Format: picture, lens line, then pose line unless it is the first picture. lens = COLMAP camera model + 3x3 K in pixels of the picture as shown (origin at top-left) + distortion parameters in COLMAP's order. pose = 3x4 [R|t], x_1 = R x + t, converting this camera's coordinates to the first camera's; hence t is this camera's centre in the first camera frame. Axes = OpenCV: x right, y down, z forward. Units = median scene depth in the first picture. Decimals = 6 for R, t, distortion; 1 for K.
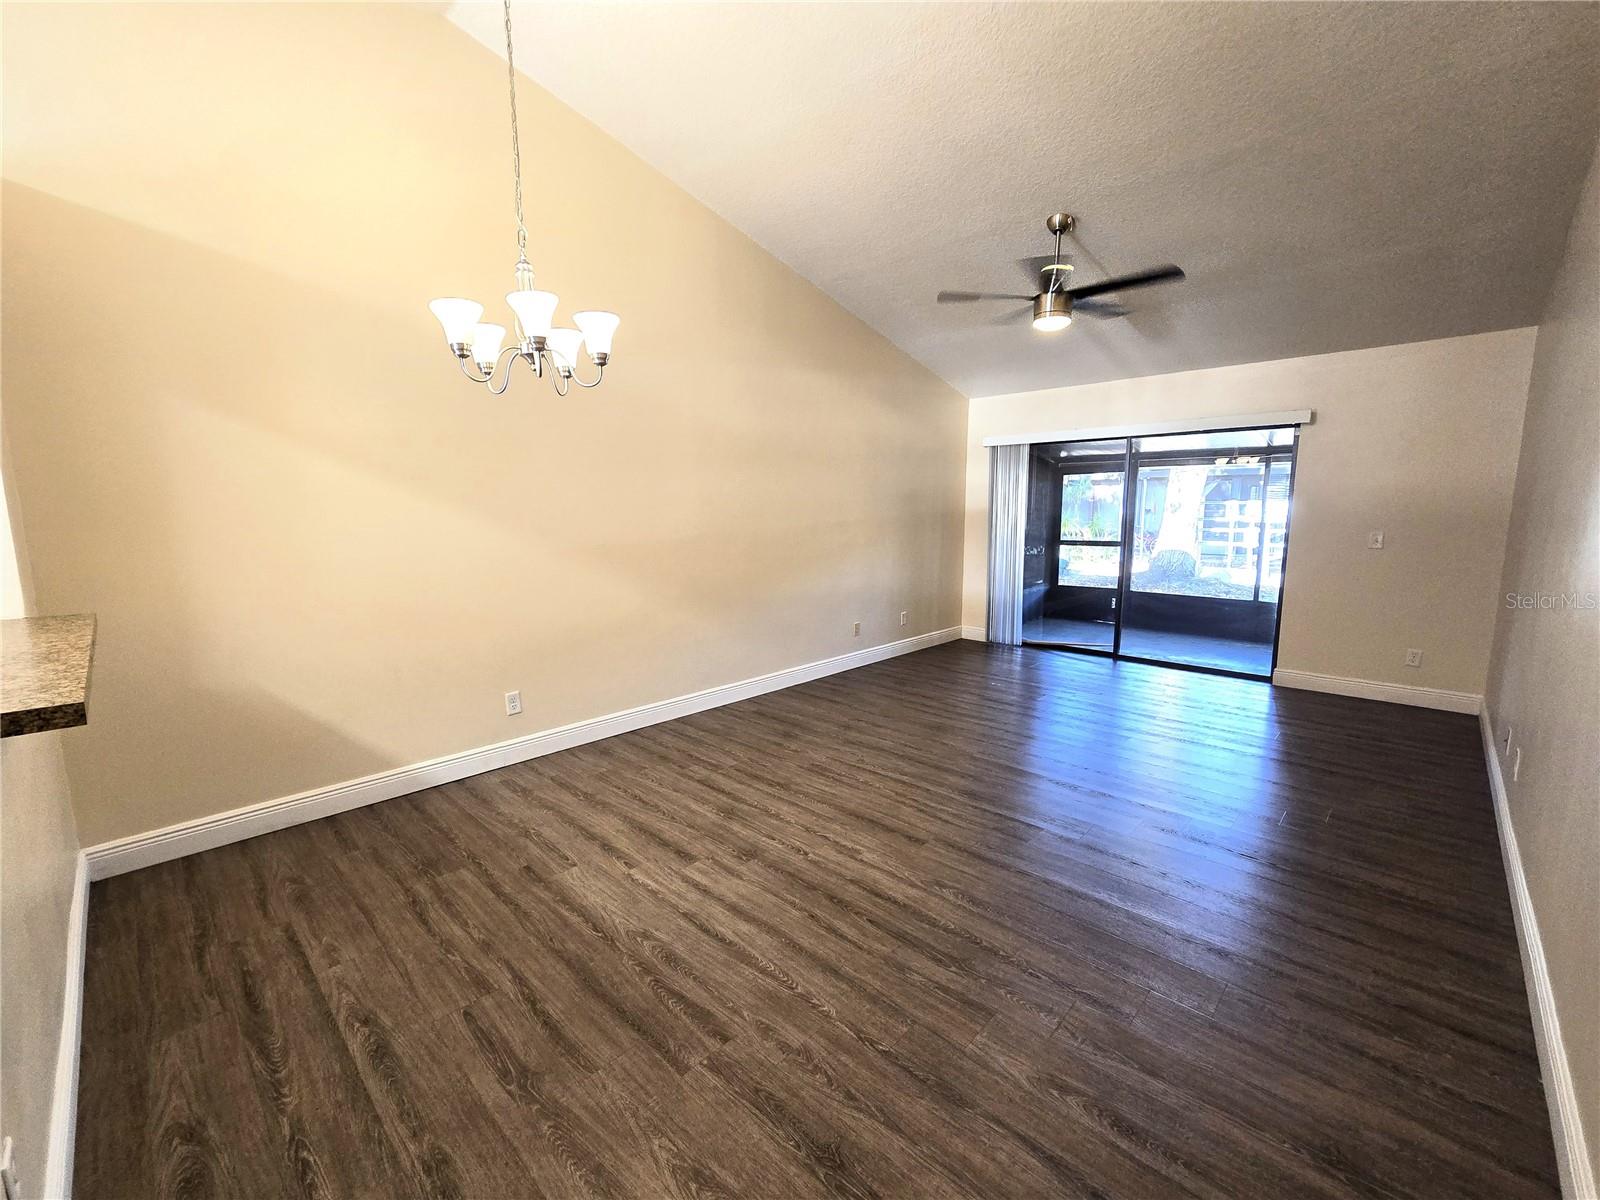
lens RADIAL K [[663.6, 0, 790.9], [0, 663.6, 603.9], [0, 0, 1]] dist [-0.001439, -0.000099]
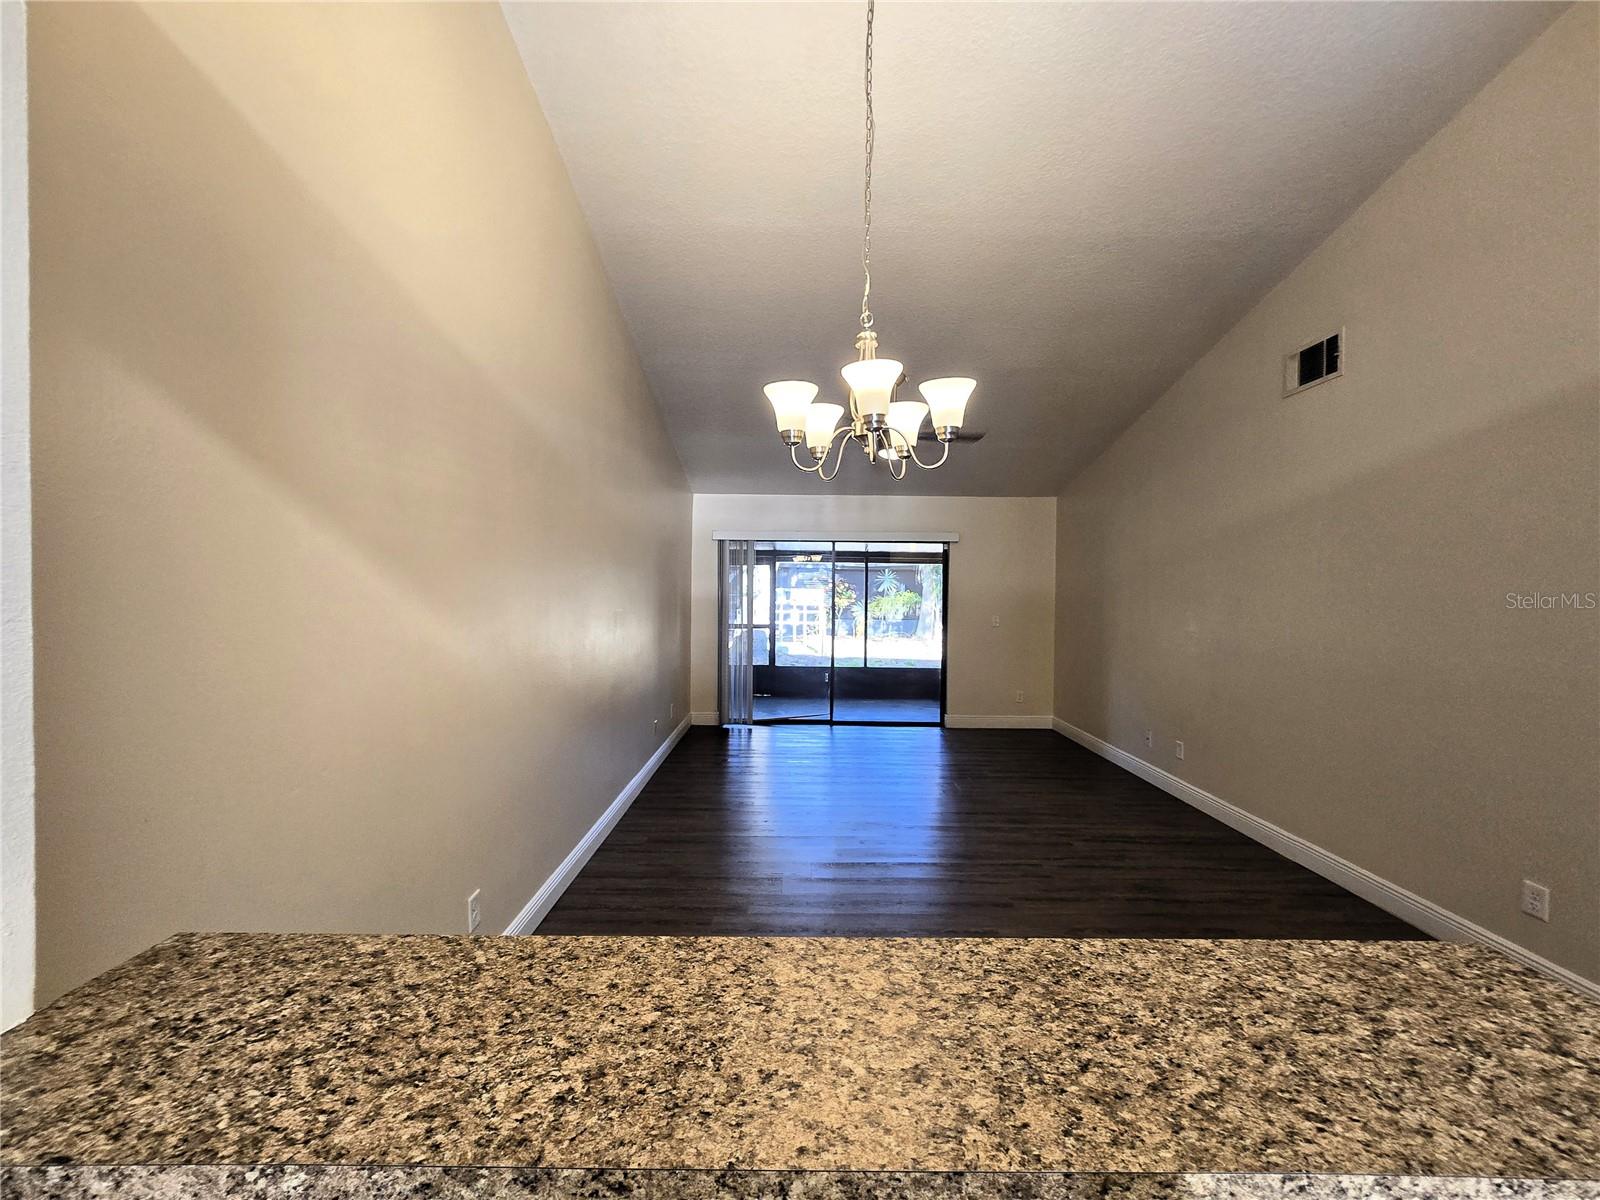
lens RADIAL K [[661.7, 0, 798.4], [0, 661.7, 598.4], [0, 0, 1]] dist [-0.002117, 0.000249]
pose [[0.714753, 0.002995, 0.699370, -0.873753], [0.085432, 0.992128, -0.091560, -0.086194], [-0.694139, 0.125192, 0.708871, 0.406425]]
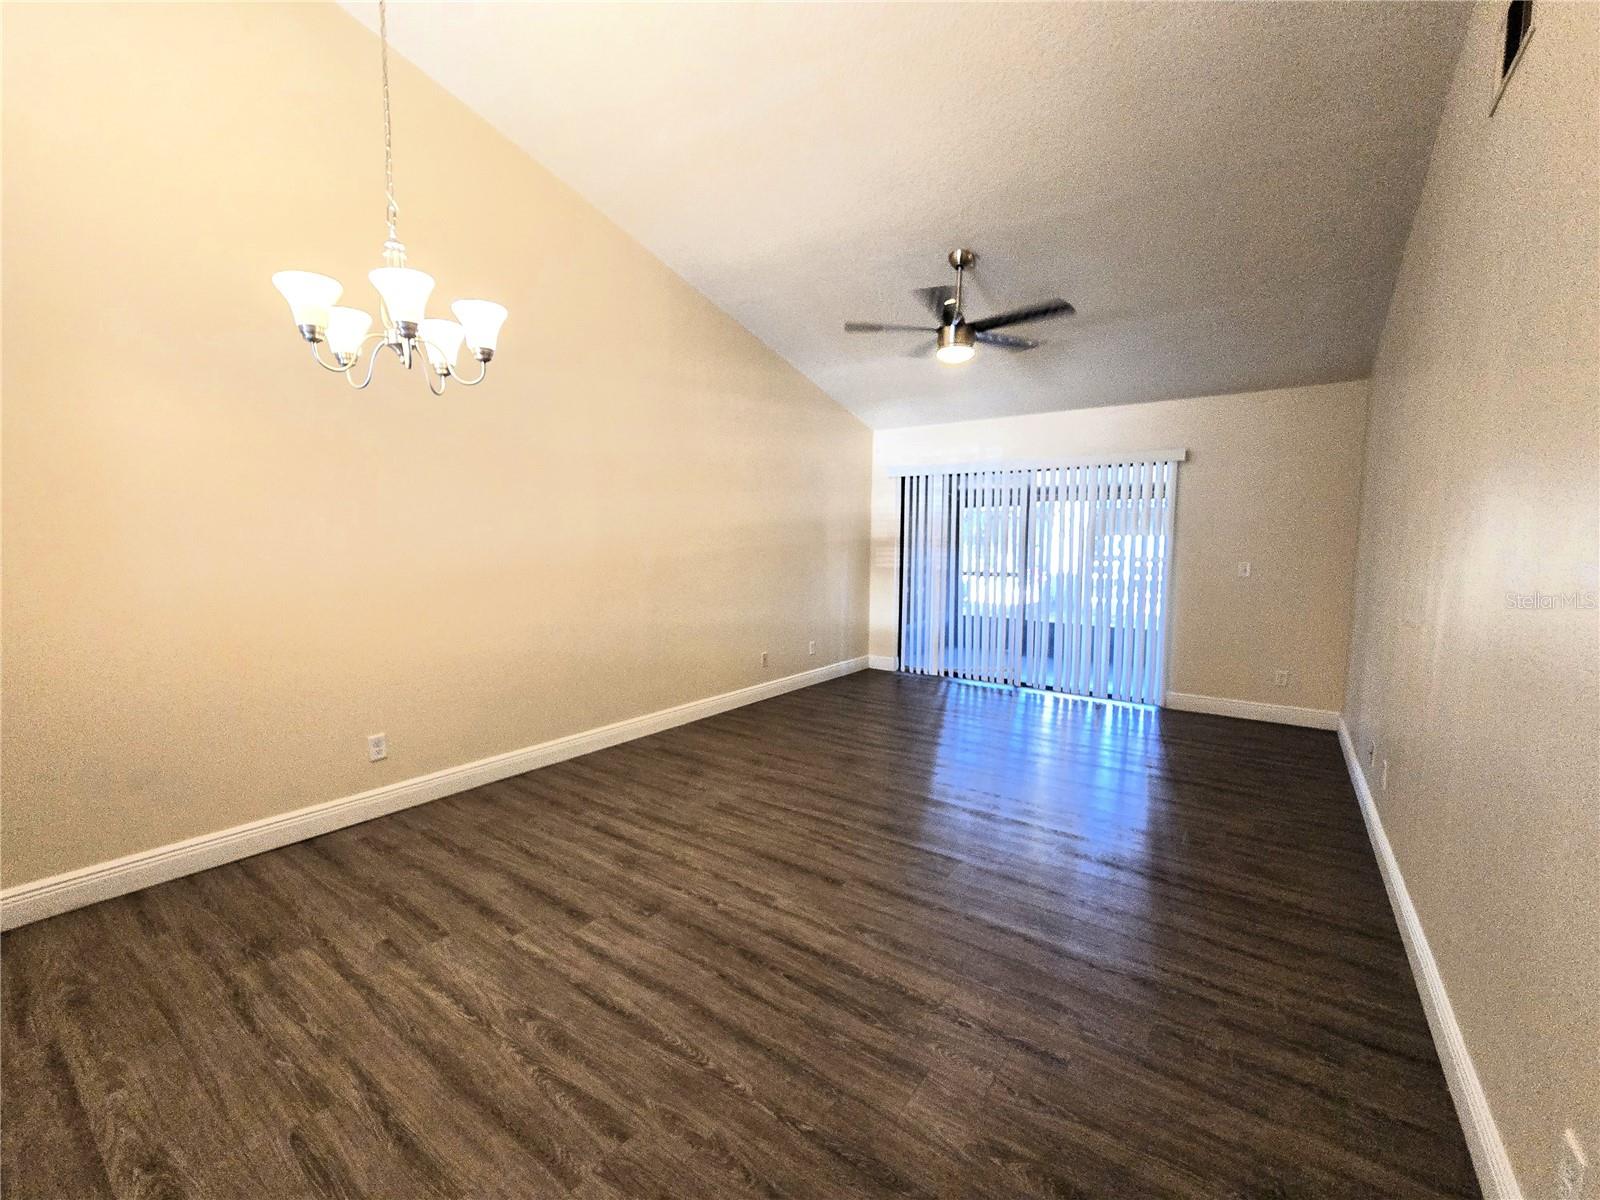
lens RADIAL K [[663.6, 0, 790.9], [0, 663.6, 603.9], [0, 0, 1]] dist [-0.001439, -0.000099]
pose [[0.989426, -0.000420, 0.145039, -0.006657], [0.007845, 0.998687, -0.050625, 0.012112], [-0.144827, 0.051227, 0.988130, 0.064074]]
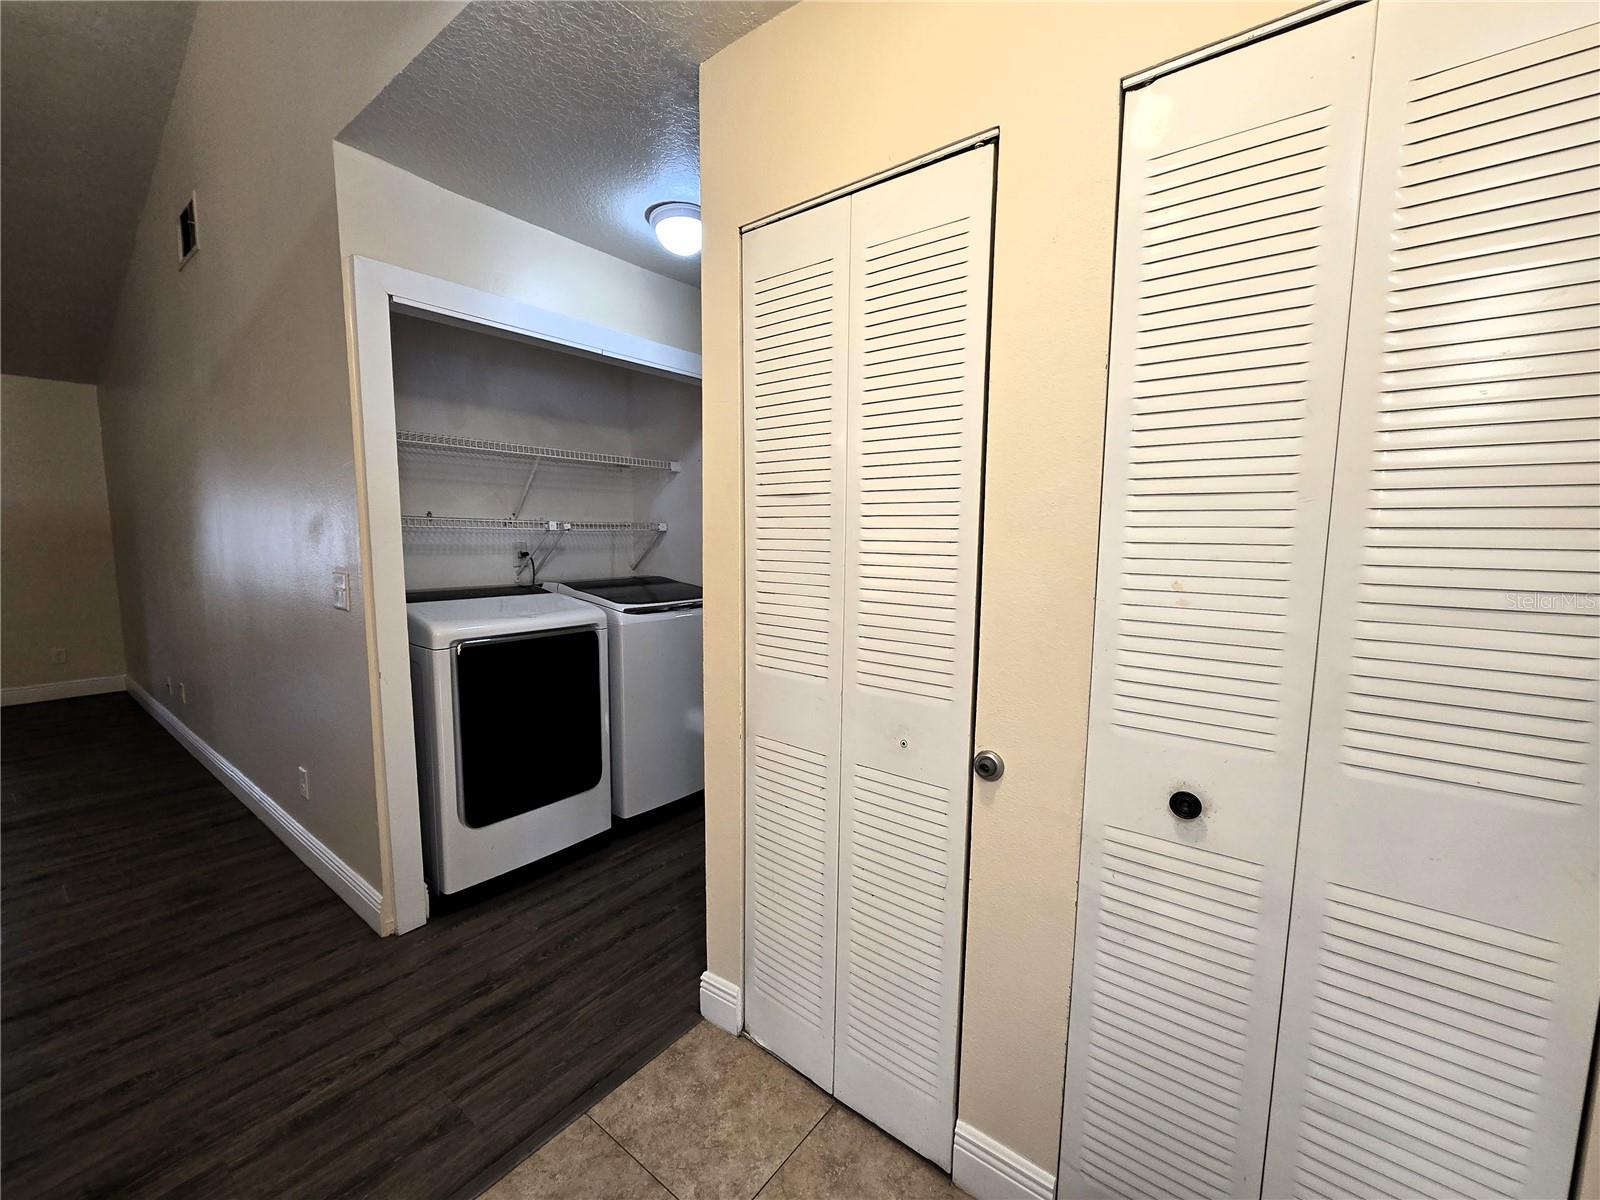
lens RADIAL K [[655.0, 0, 792.9], [0, 655.0, 602.9], [0, 0, 1]] dist [-0.000758, 0.000168]
pose [[-0.101660, -0.099874, 0.989793, -0.490307], [0.138713, 0.983805, 0.113517, 0.065183], [-0.985101, 0.148837, -0.086160, -0.259759]]
